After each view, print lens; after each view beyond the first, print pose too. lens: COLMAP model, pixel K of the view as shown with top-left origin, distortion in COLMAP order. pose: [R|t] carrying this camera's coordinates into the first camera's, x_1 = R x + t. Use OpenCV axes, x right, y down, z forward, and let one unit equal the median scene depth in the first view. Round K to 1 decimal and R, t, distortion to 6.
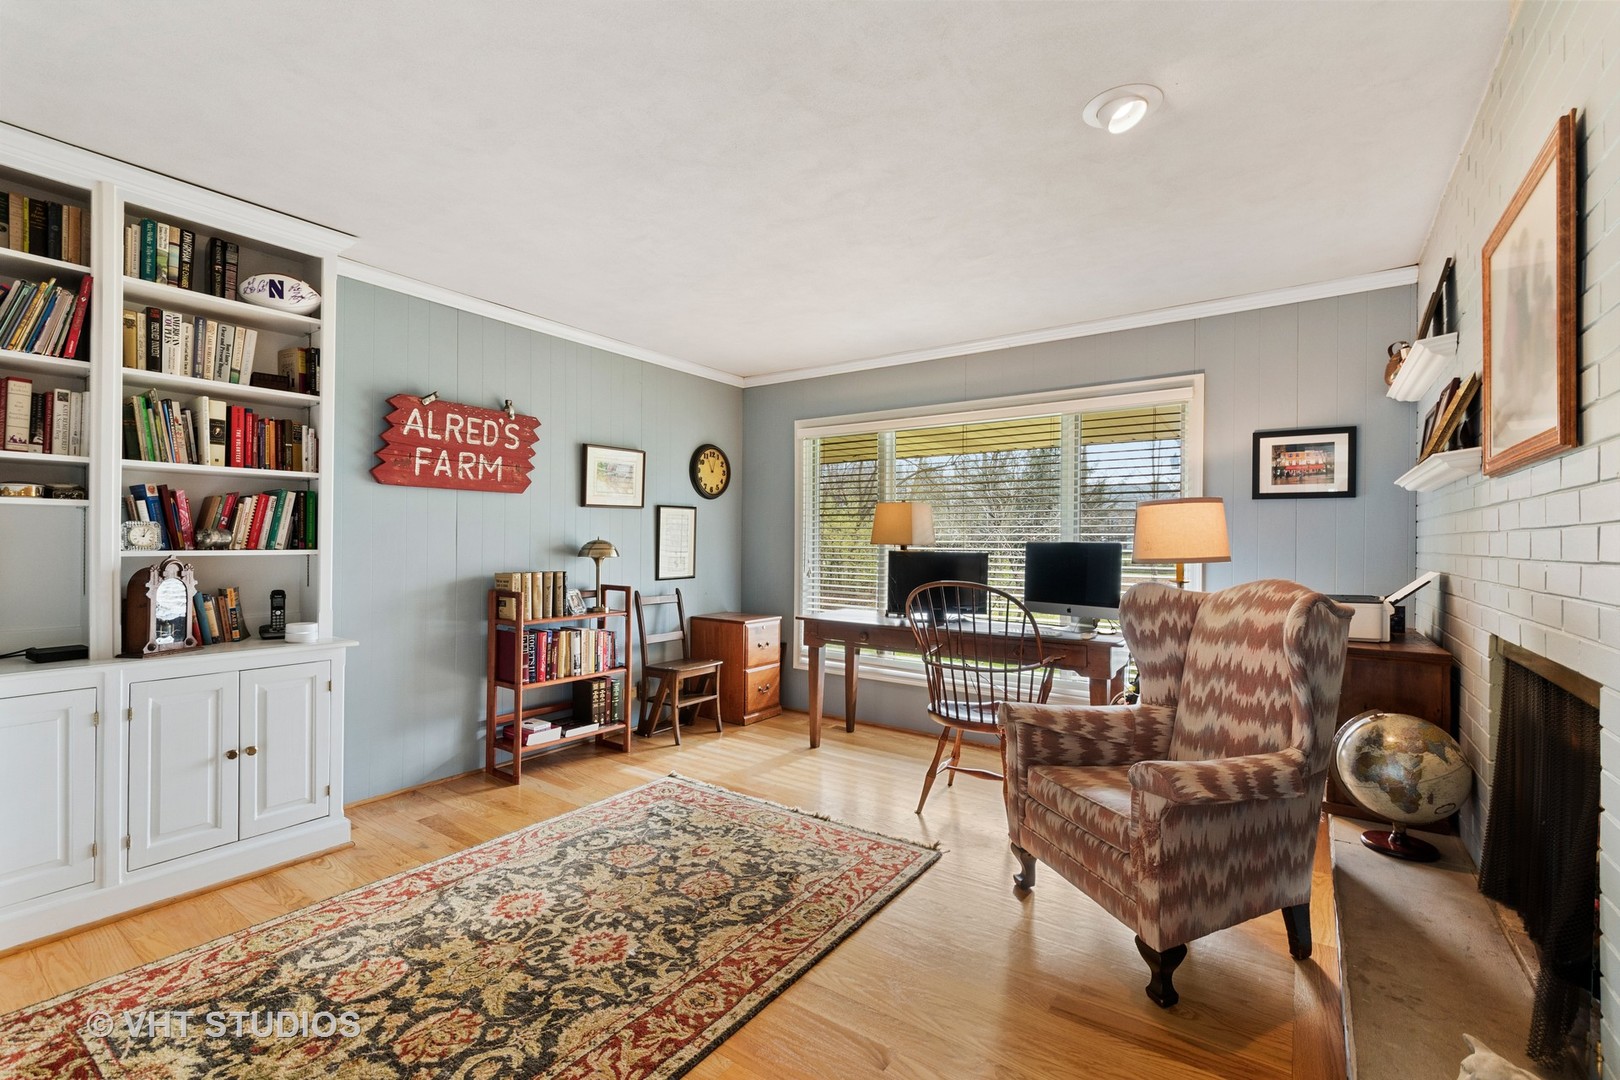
lens RADIAL K [[725.2, 0, 810.1], [0, 725.2, 543.0], [0, 0, 1]] dist [0.003749, 0.000178]
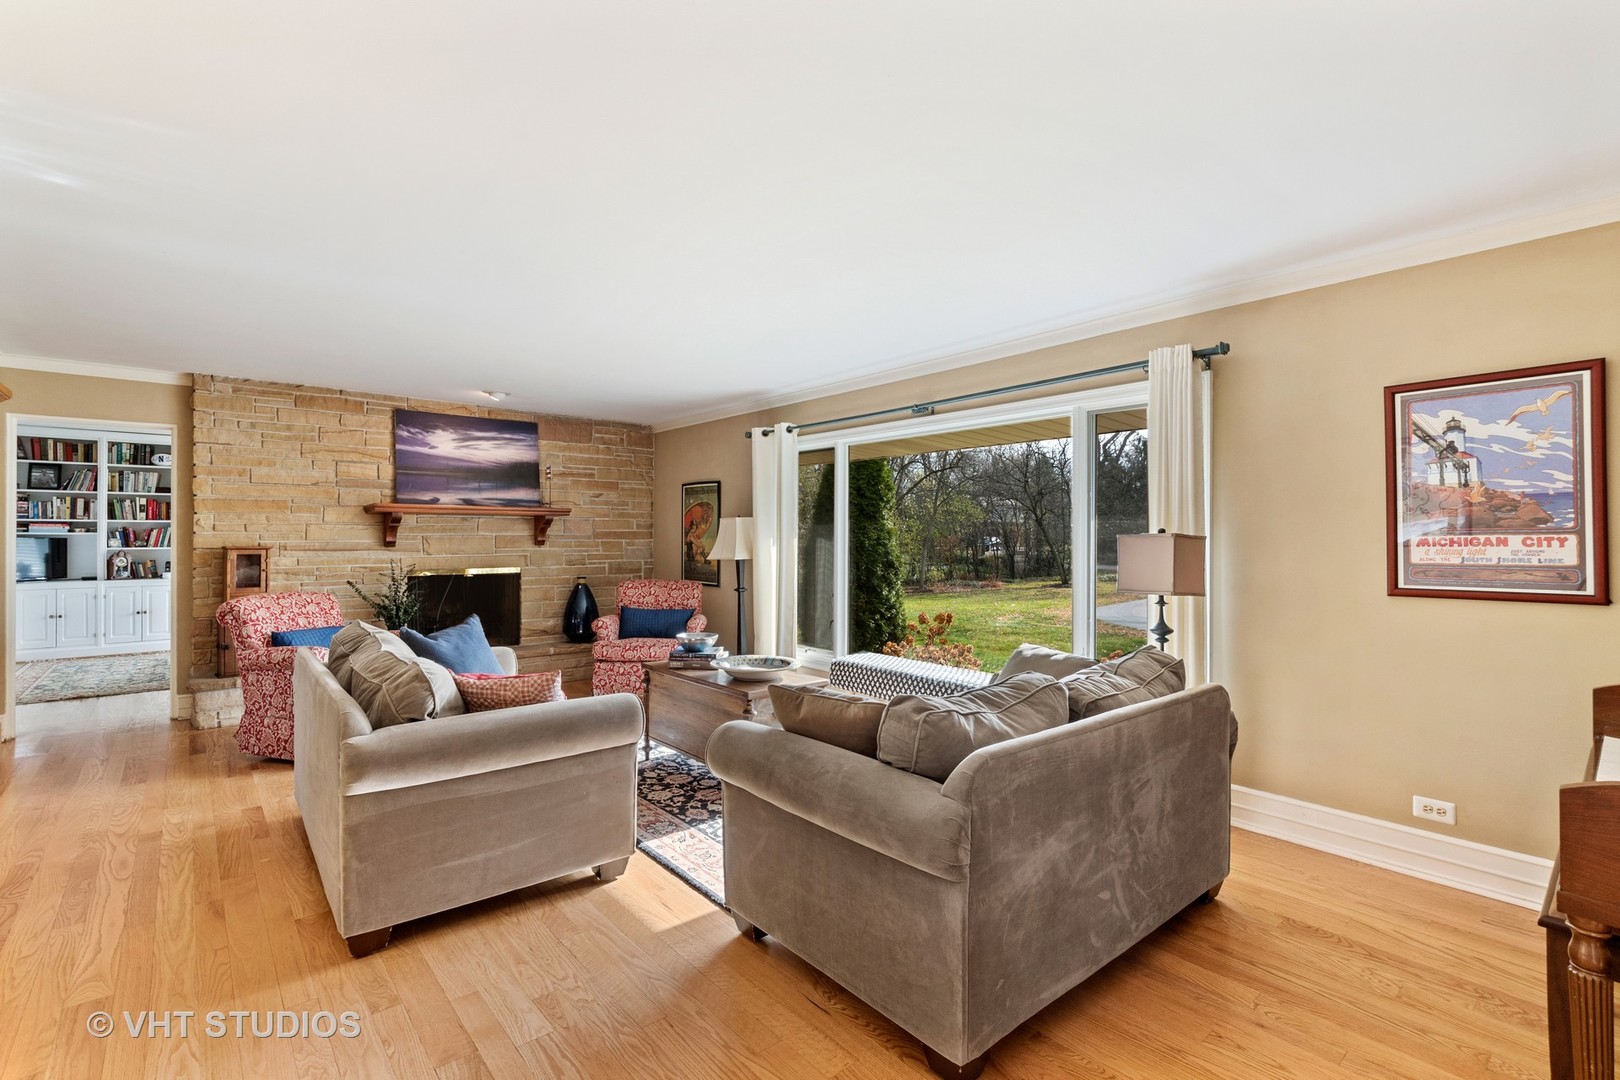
lens RADIAL K [[725.2, 0, 807.9], [0, 725.2, 536.0], [0, 0, 1]] dist [0.003749, 0.000178]
pose [[0.960950, -0.011506, -0.276483, 2.911623], [0.009674, 0.999921, -0.007988, 0.013640], [0.276553, 0.005001, 0.960986, -1.242798]]
